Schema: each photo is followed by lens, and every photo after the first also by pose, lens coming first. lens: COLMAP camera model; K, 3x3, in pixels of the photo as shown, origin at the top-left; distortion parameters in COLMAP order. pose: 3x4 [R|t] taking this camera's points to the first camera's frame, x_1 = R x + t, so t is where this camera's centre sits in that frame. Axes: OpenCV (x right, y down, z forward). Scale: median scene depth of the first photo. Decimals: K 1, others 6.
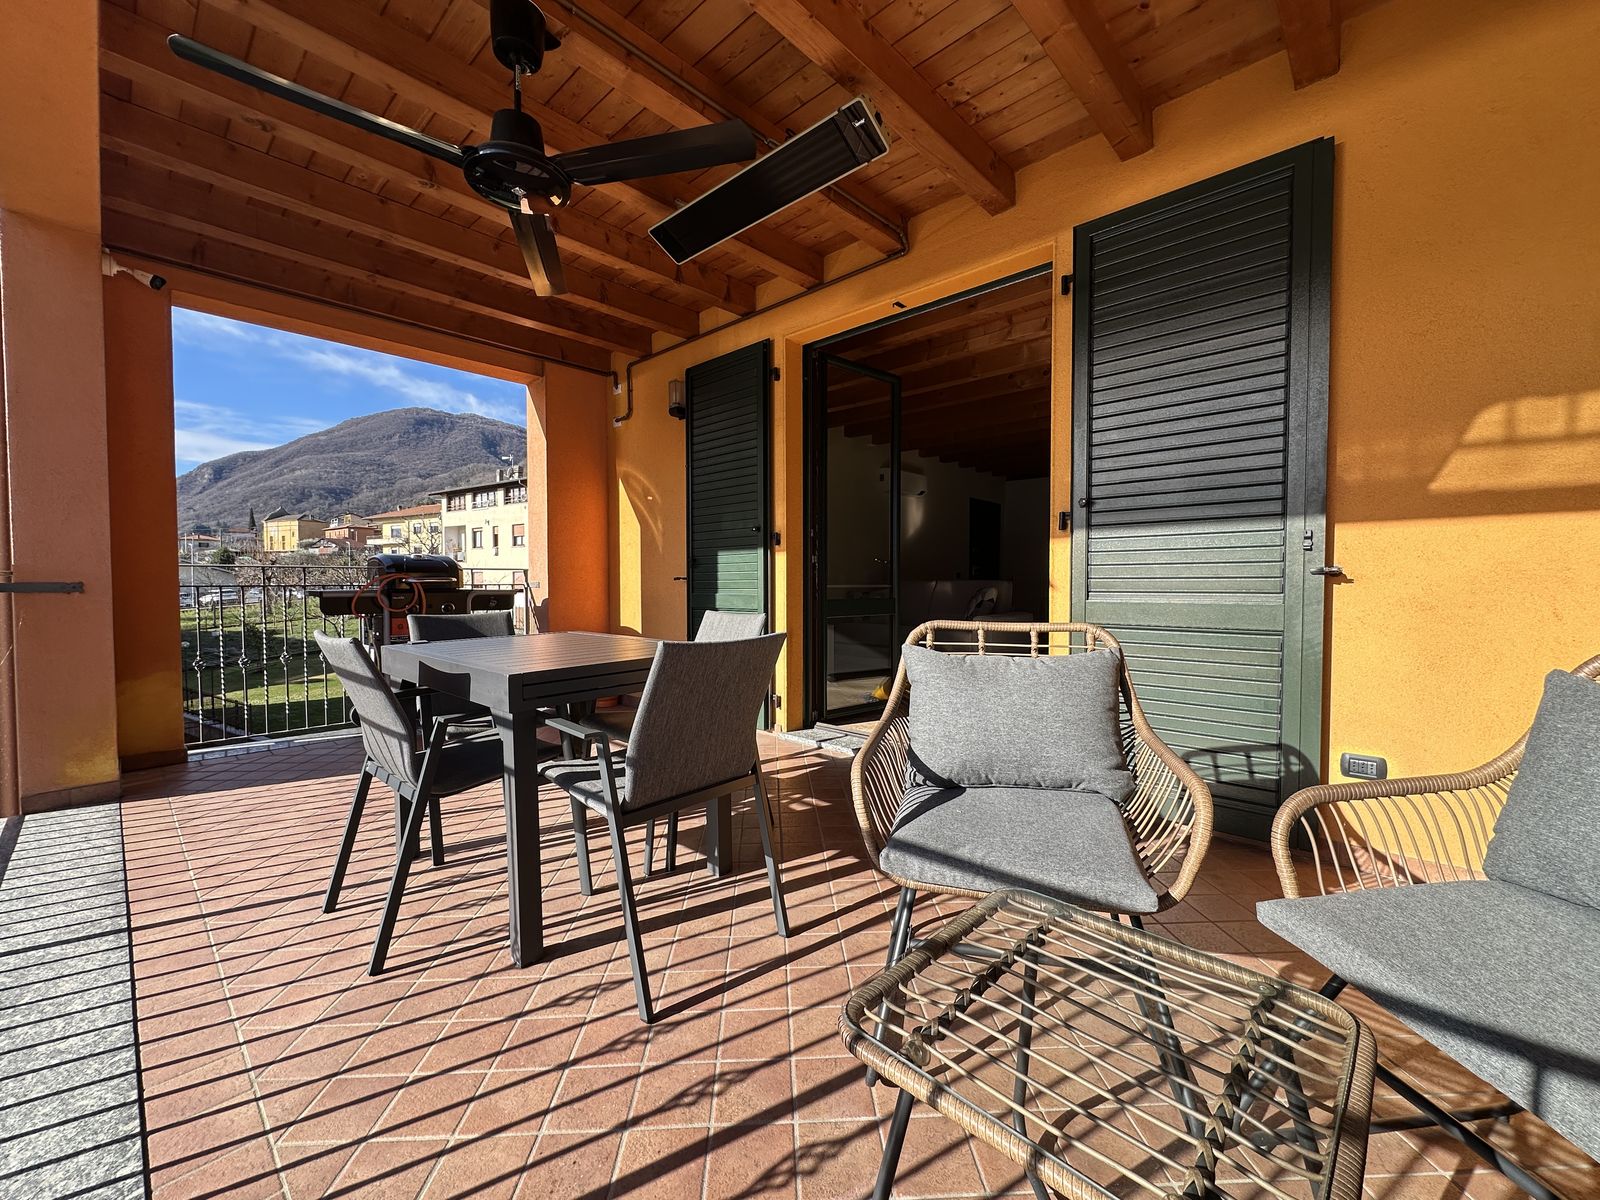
lens RADIAL K [[642.7, 0, 800.0], [0, 642.7, 600.0], [0, 0, 1]] dist [0.001010, 0.000324]
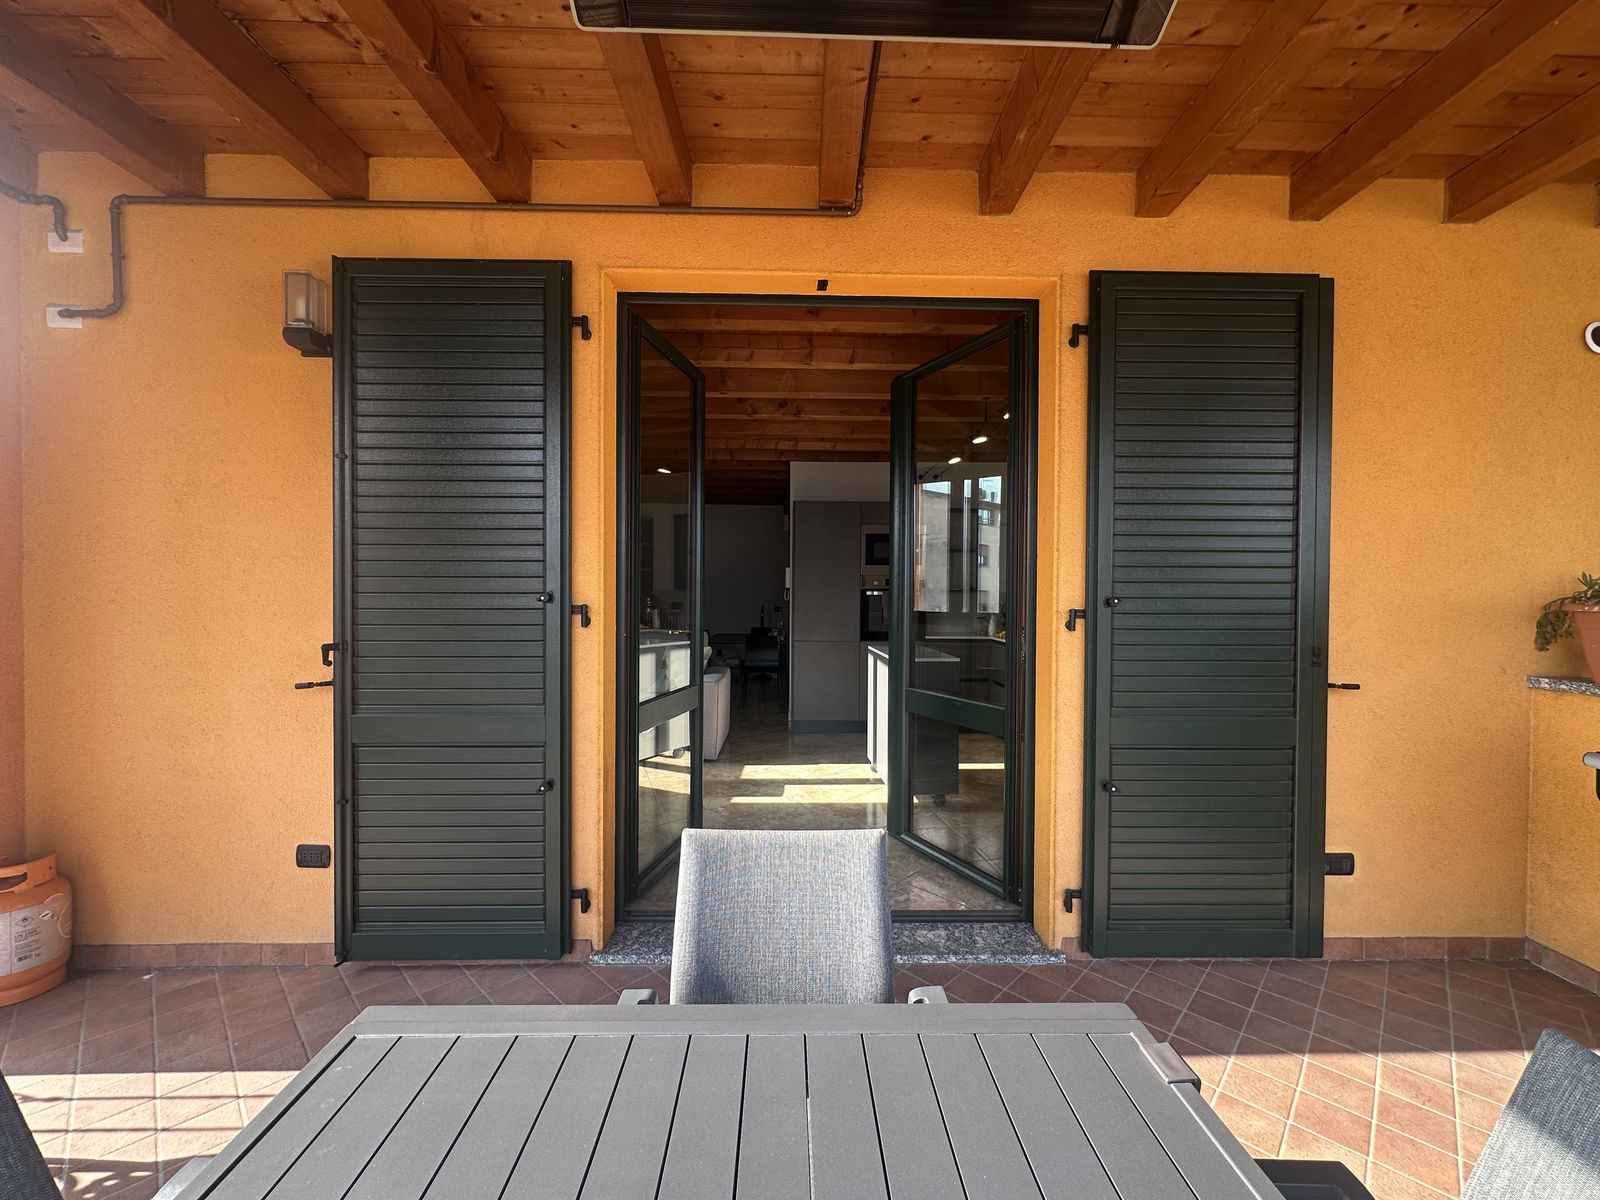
lens RADIAL K [[642.7, 0, 800.0], [0, 642.7, 600.0], [0, 0, 1]] dist [0.001010, 0.000324]
pose [[0.723058, -0.002316, 0.690784, -0.273810], [0.010334, 0.999919, -0.007464, -0.093355], [-0.690710, 0.012536, 0.723023, 0.419198]]
